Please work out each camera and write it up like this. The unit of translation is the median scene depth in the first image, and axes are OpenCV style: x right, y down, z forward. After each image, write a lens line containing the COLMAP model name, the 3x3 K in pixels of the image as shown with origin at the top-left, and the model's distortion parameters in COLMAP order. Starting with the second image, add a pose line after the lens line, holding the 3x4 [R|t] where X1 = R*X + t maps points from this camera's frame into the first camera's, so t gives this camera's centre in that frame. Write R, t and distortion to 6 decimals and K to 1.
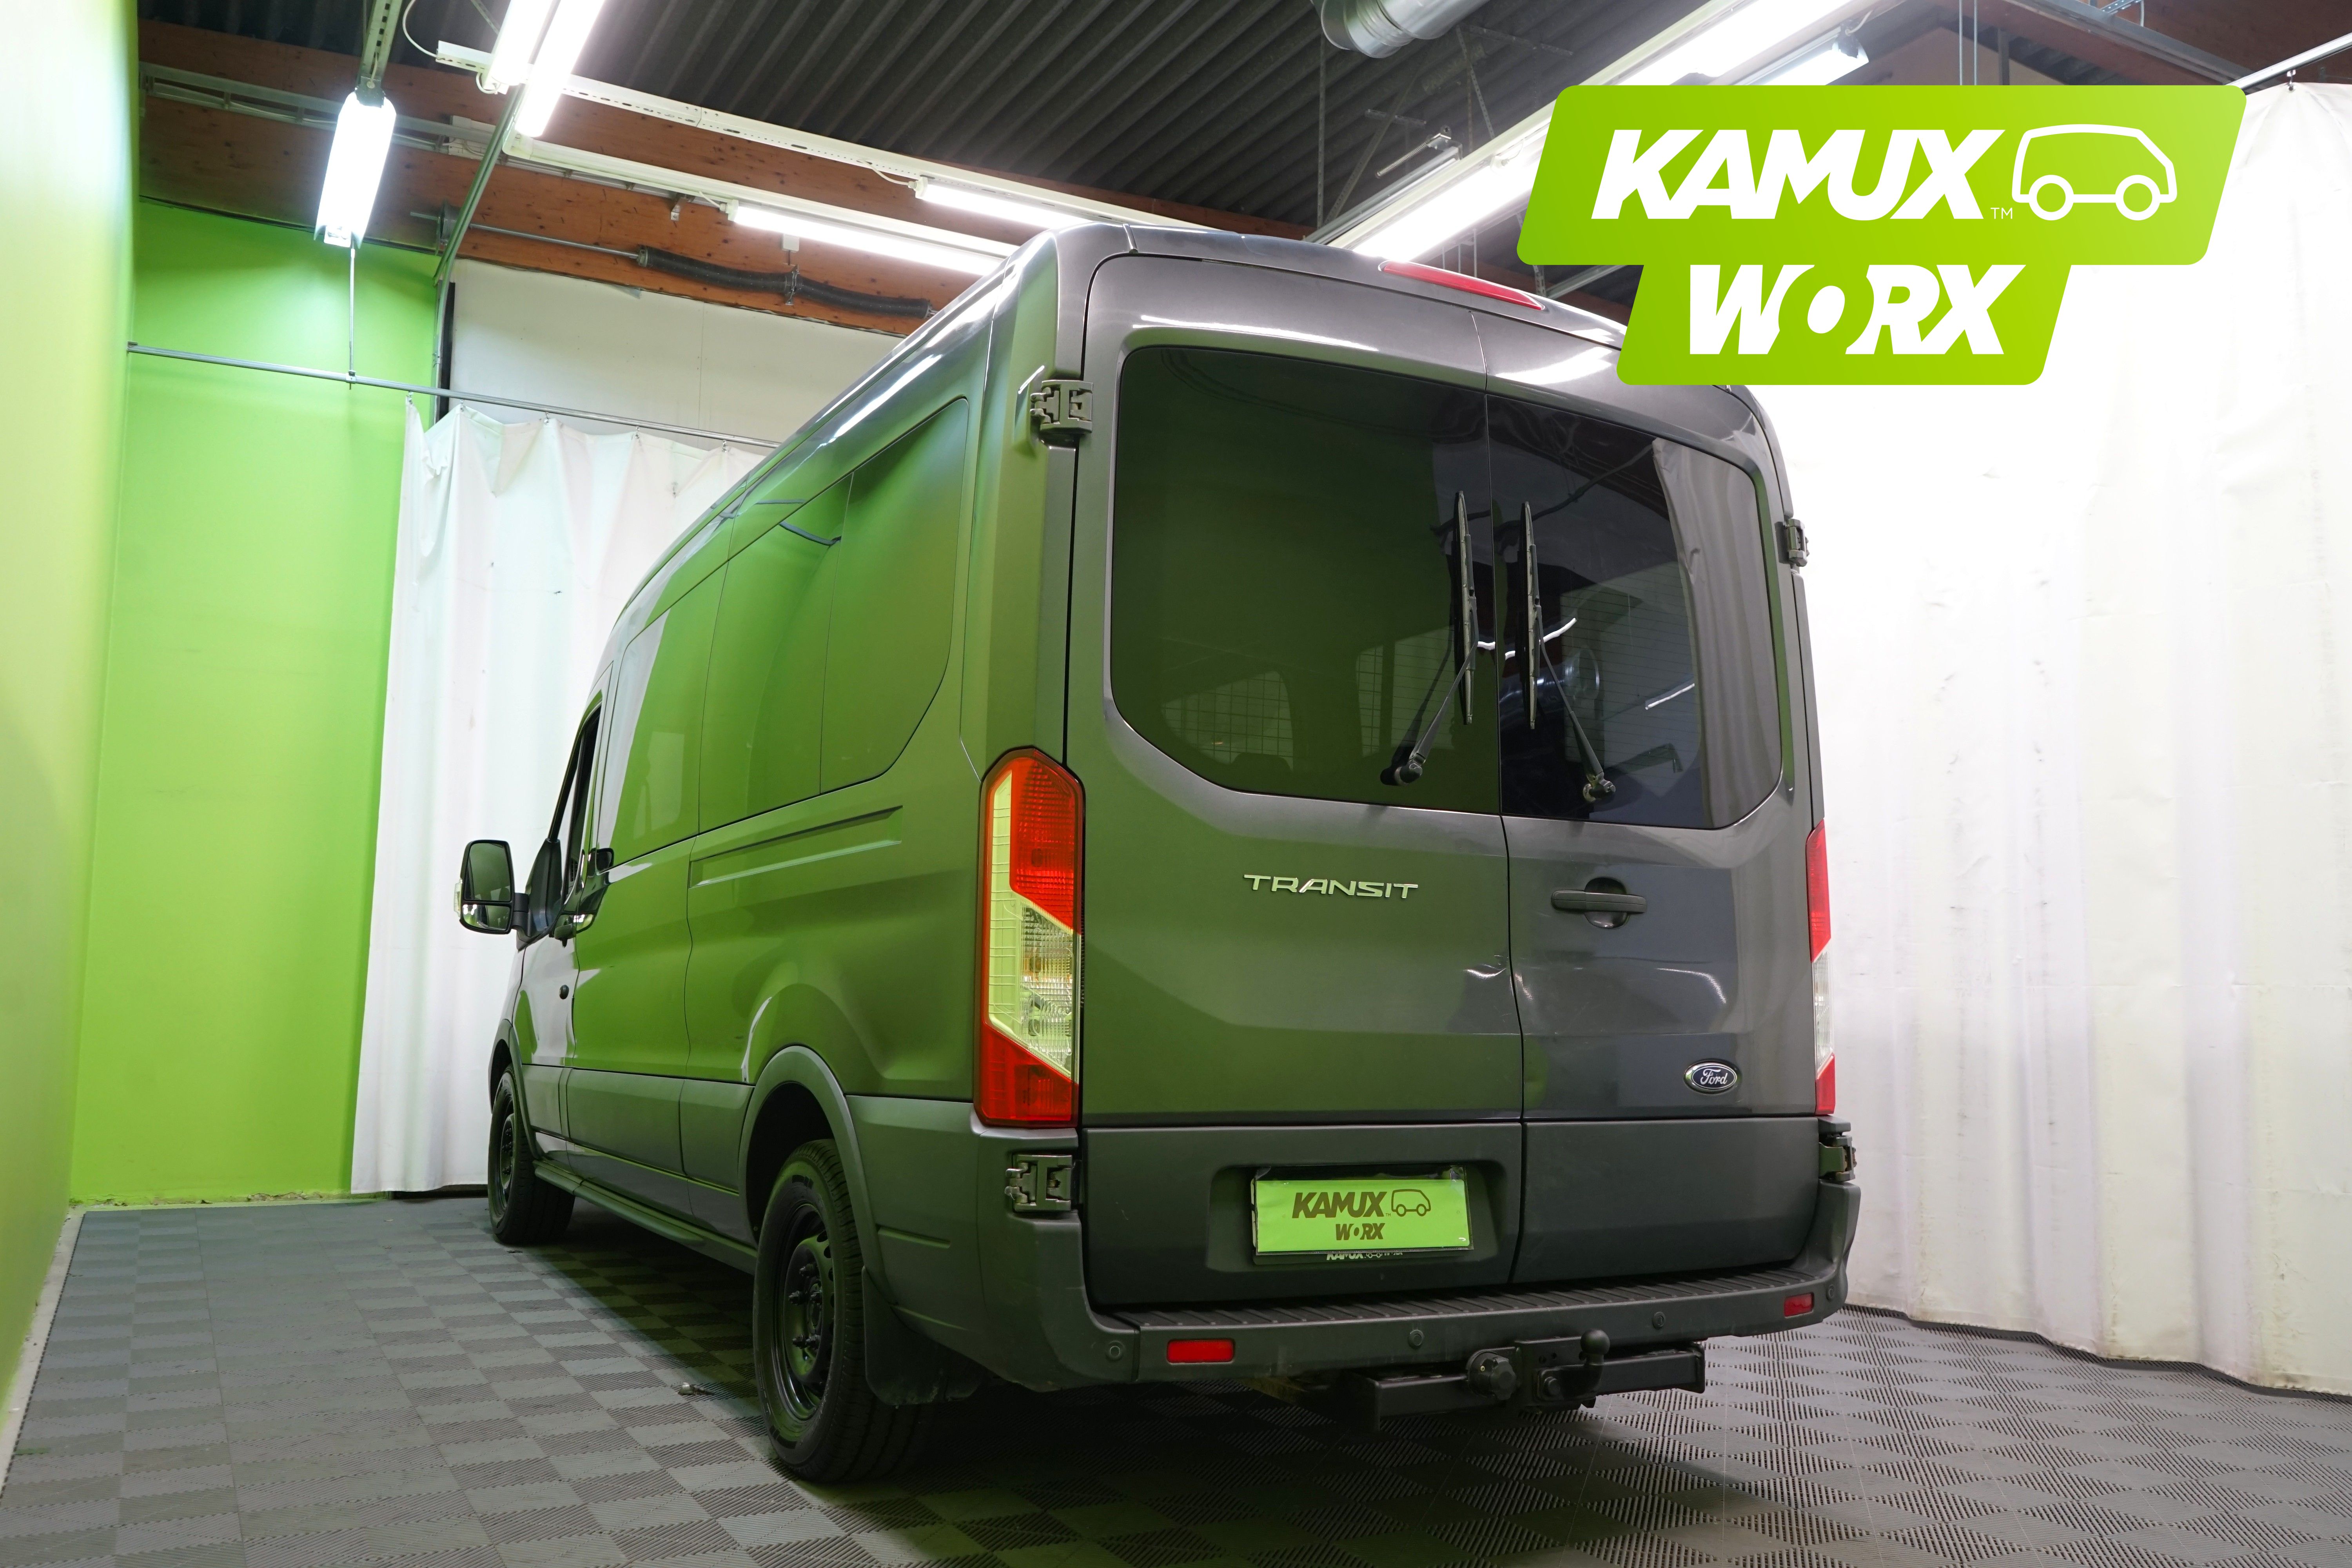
lens RADIAL K [[1953.6, 0, 1176.0], [0, 1953.6, 784.0], [0, 0, 1]] dist [0.000199, 0.002439]
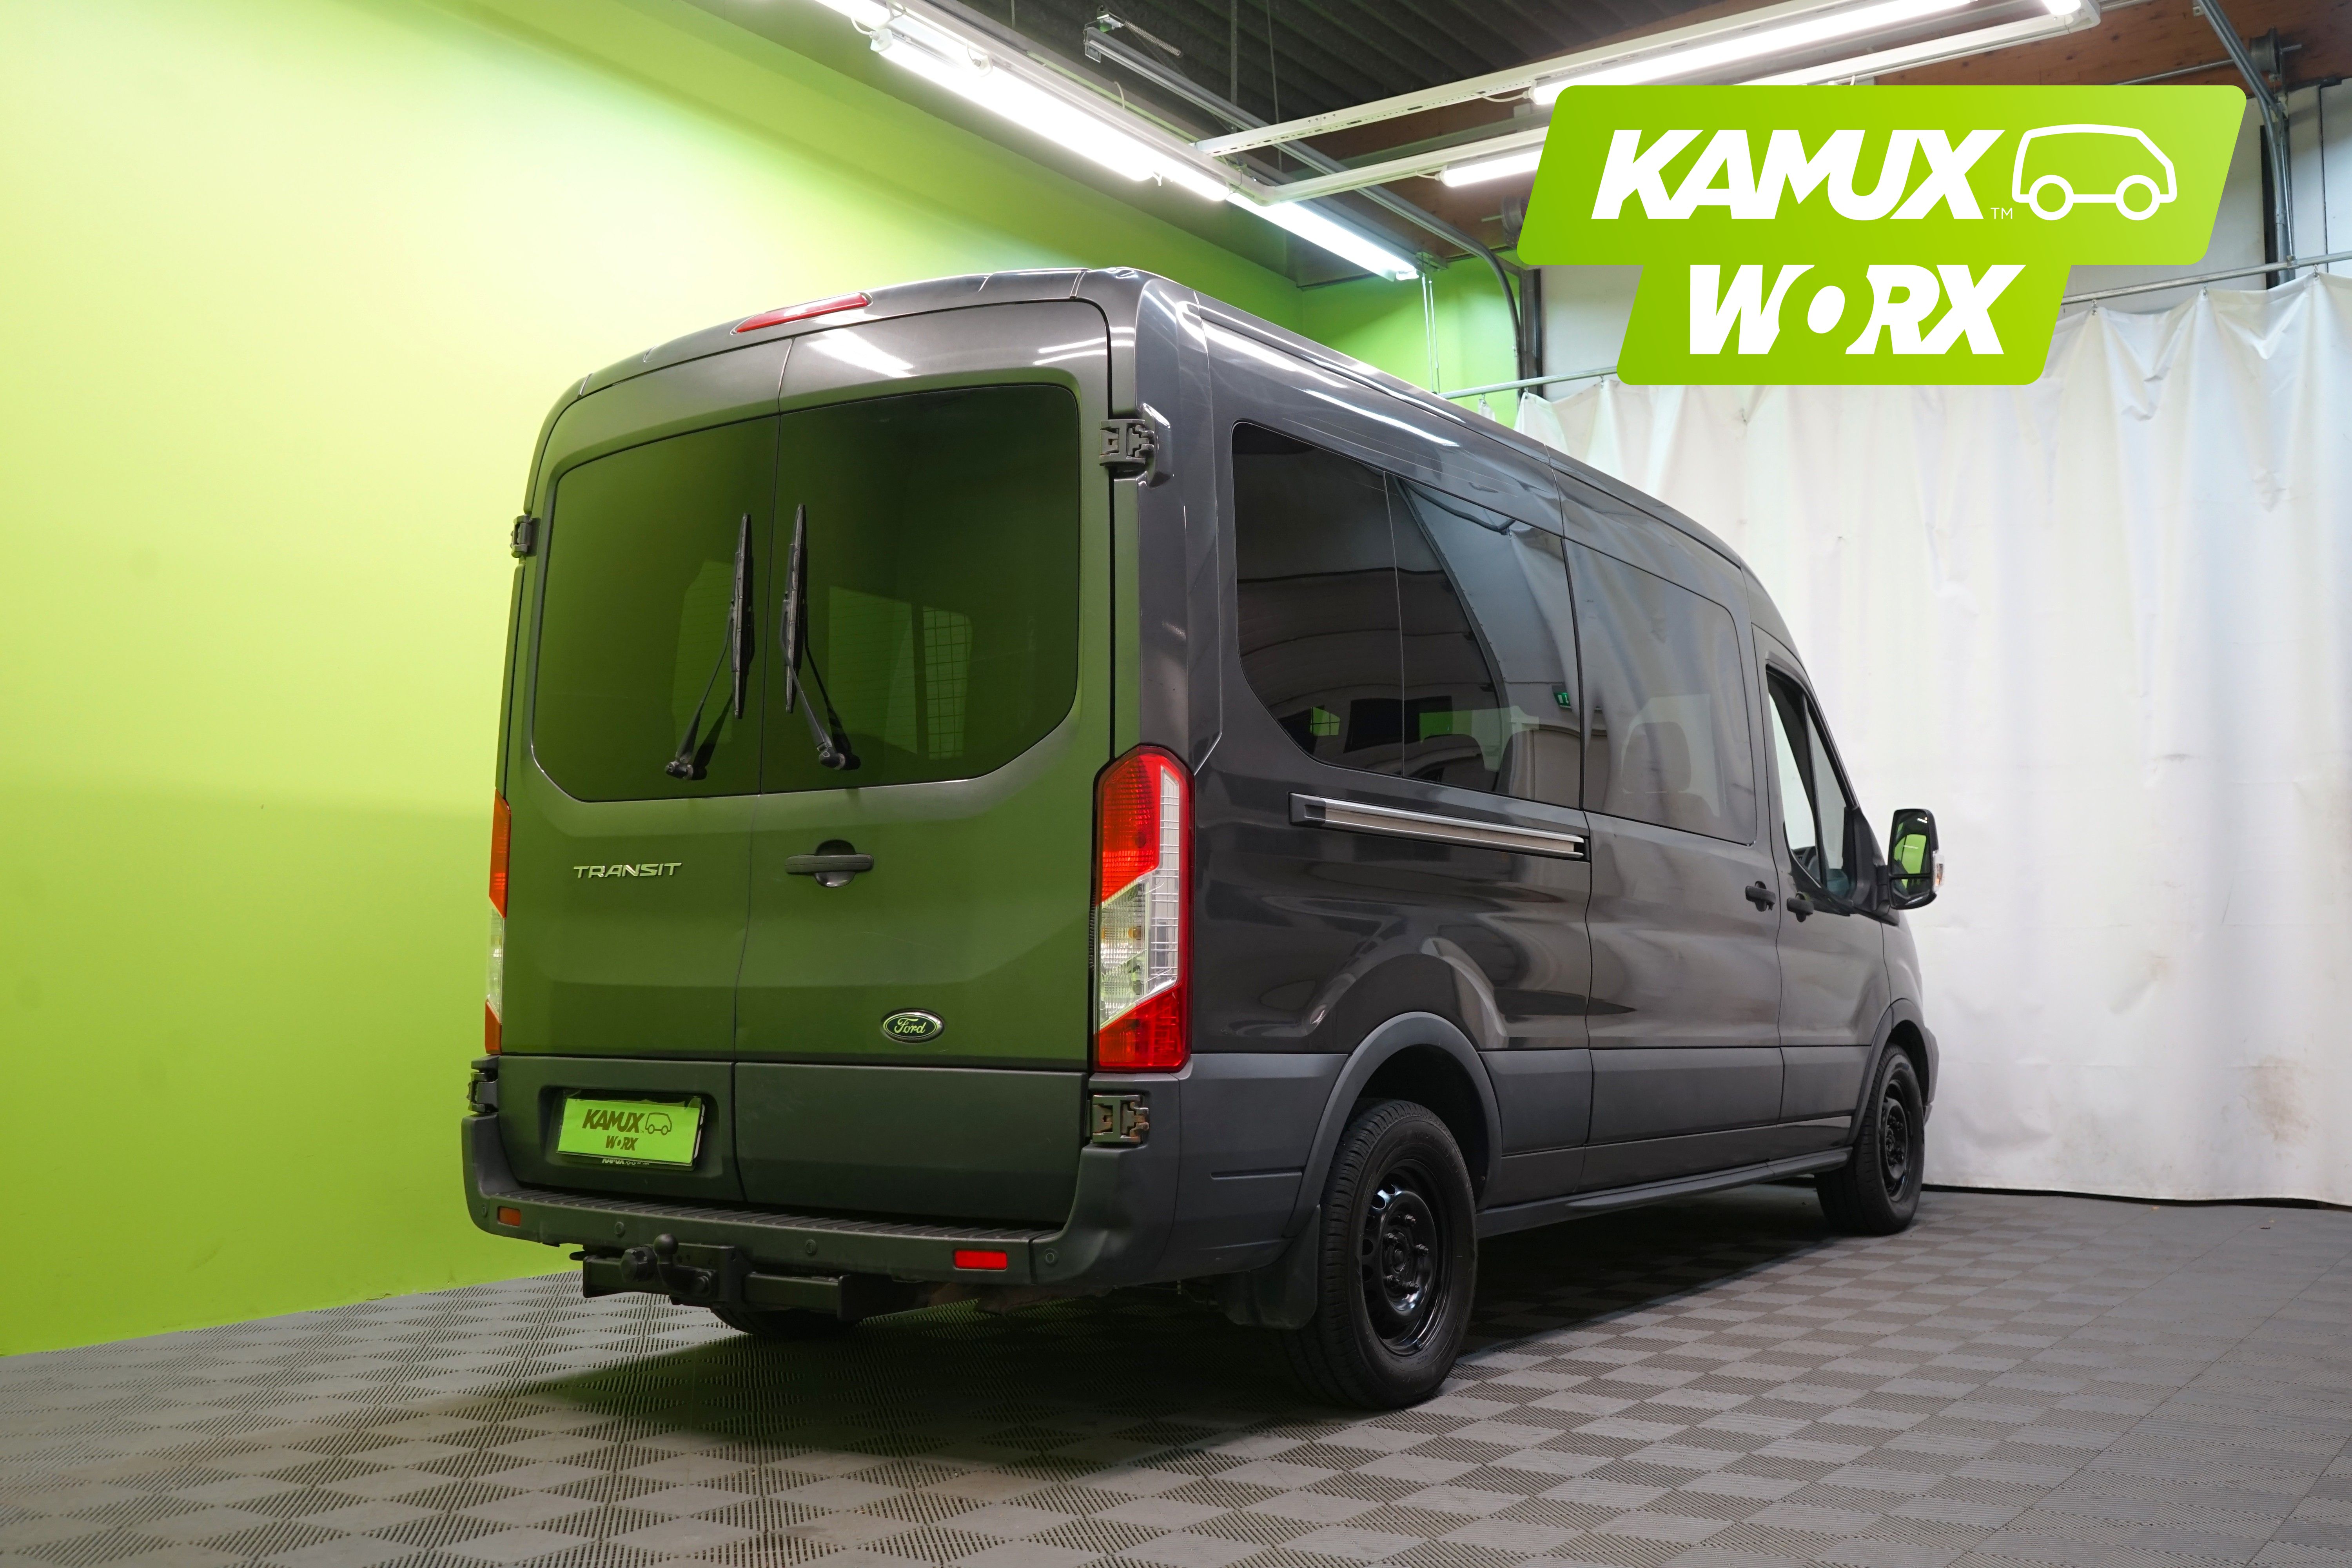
lens RADIAL K [[2279.1, 0, 1176.0], [0, 2279.1, 784.0], [0, 0, 1]] dist [0.014722, 0.003855]
pose [[0.456451, -0.084786, -0.885700, 1.573288], [0.118845, 0.992339, -0.033747, 0.090761], [0.881776, -0.089857, 0.463031, 0.650057]]
